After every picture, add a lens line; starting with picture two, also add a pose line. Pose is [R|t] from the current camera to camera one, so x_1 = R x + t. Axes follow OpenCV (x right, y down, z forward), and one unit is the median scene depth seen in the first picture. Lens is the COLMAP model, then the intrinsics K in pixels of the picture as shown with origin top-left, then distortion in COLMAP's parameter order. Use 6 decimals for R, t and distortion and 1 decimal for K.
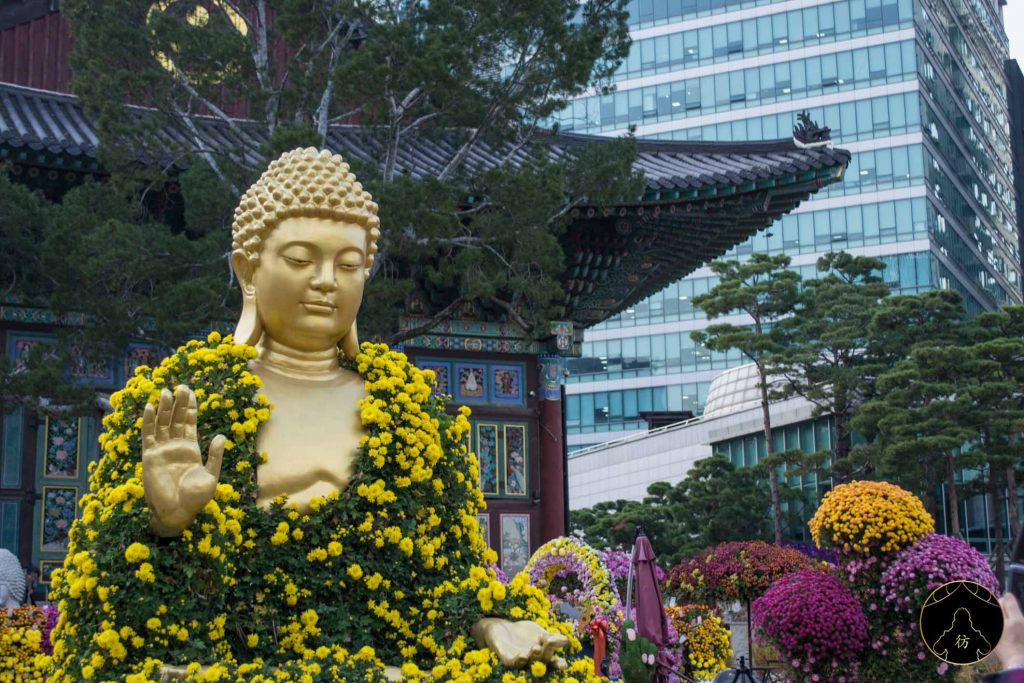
lens RADIAL K [[1691.5, 0, 511.5], [0, 1691.5, 310.0], [0, 0, 1]] dist [-0.016009, 0.014134]
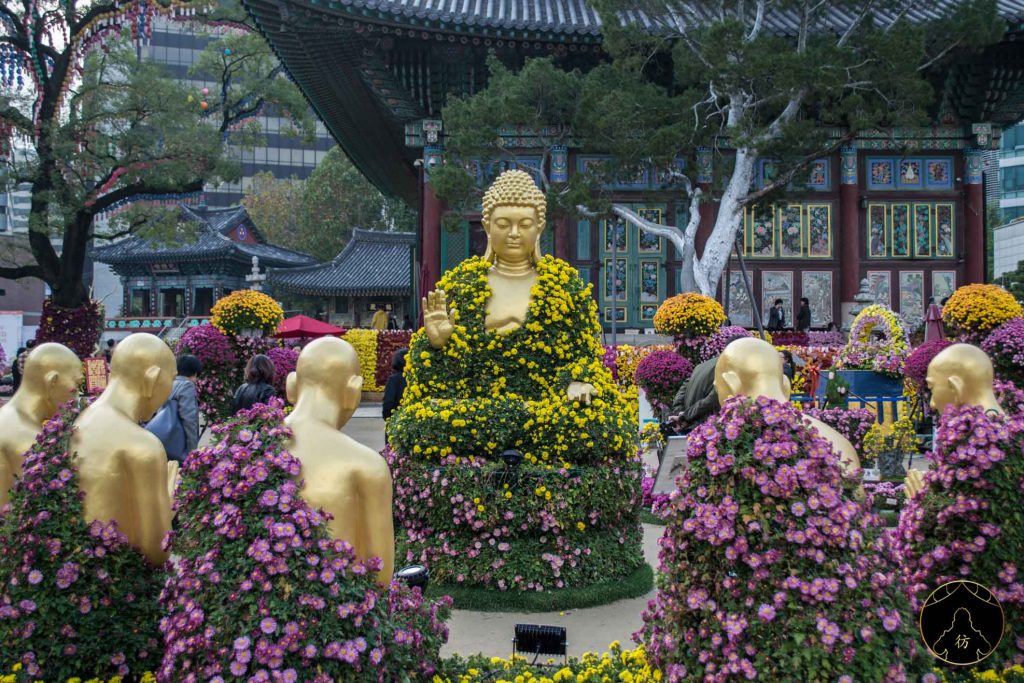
lens RADIAL K [[1691.5, 0, 511.5], [0, 1691.5, 310.0], [0, 0, 1]] dist [-0.016009, 0.014134]
pose [[0.892463, 0.006858, -0.451069, 0.917586], [0.075939, 0.983332, 0.165201, -0.293810], [0.444684, -0.181690, 0.877066, -1.021733]]
